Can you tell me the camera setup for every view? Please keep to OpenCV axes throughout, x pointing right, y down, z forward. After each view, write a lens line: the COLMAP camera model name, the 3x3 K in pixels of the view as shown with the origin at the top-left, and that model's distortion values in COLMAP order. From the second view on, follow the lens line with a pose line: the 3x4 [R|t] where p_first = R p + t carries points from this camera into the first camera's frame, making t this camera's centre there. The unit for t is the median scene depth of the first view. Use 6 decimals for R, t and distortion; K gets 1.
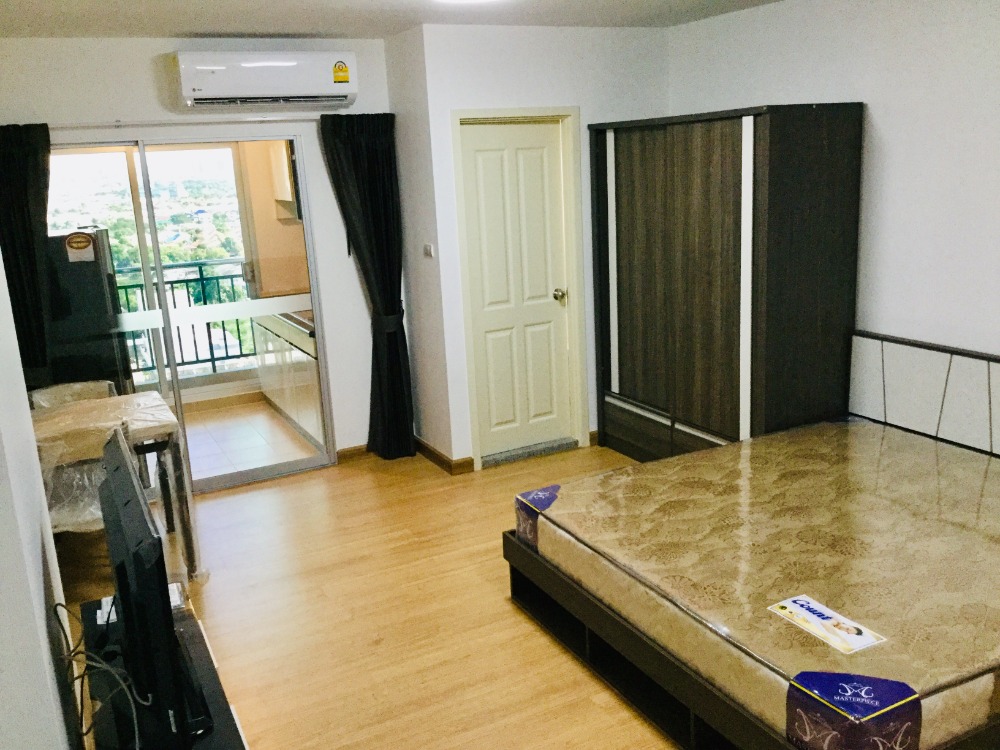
lens RADIAL K [[904.2, 0, 500.0], [0, 904.2, 375.0], [0, 0, 1]] dist [0.127811, -0.246721]
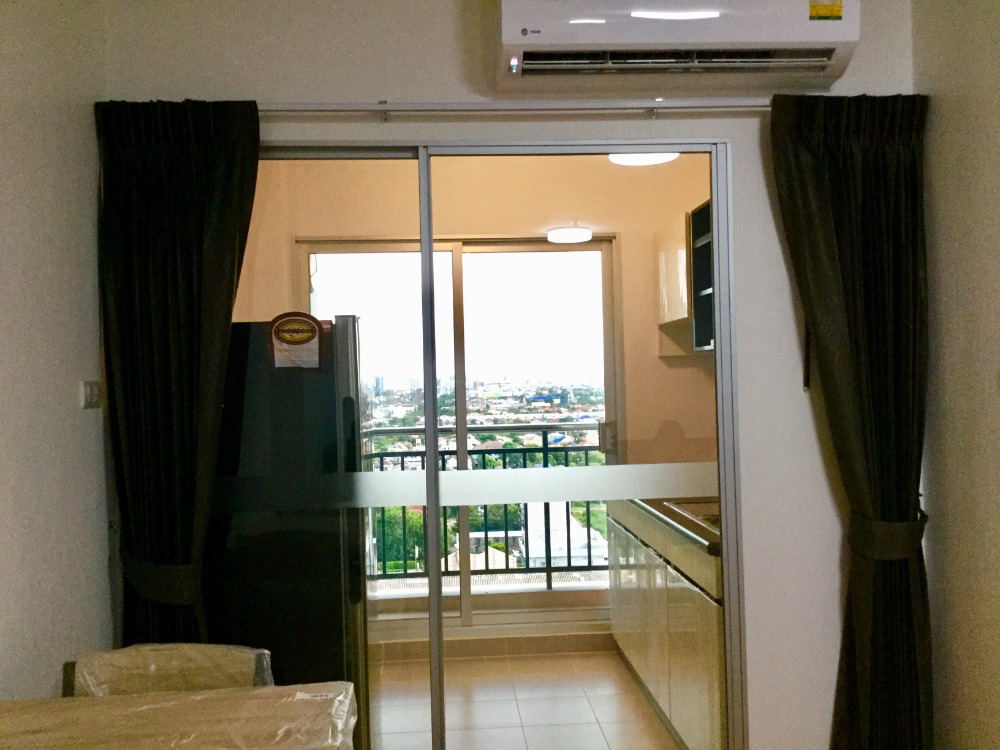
lens RADIAL K [[904.2, 0, 500.0], [0, 904.2, 375.0], [0, 0, 1]] dist [0.127811, -0.246721]
pose [[0.917865, 0.027079, -0.395968, -0.126959], [-0.115796, 0.972535, -0.201910, -0.024840], [0.379625, 0.231177, 0.895791, 0.523714]]
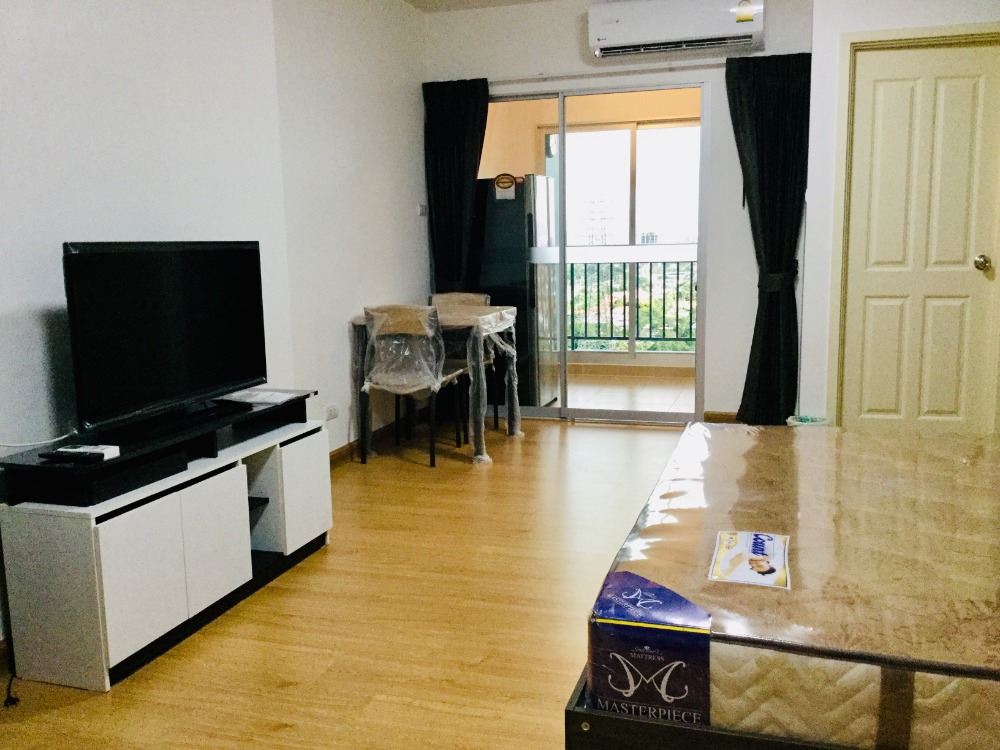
lens RADIAL K [[904.2, 0, 500.0], [0, 904.2, 375.0], [0, 0, 1]] dist [0.127811, -0.246721]
pose [[0.714220, 0.143584, -0.685035, 0.337242], [-0.184972, 0.982656, 0.013114, 0.076204], [0.675037, 0.117346, 0.728392, 0.157350]]
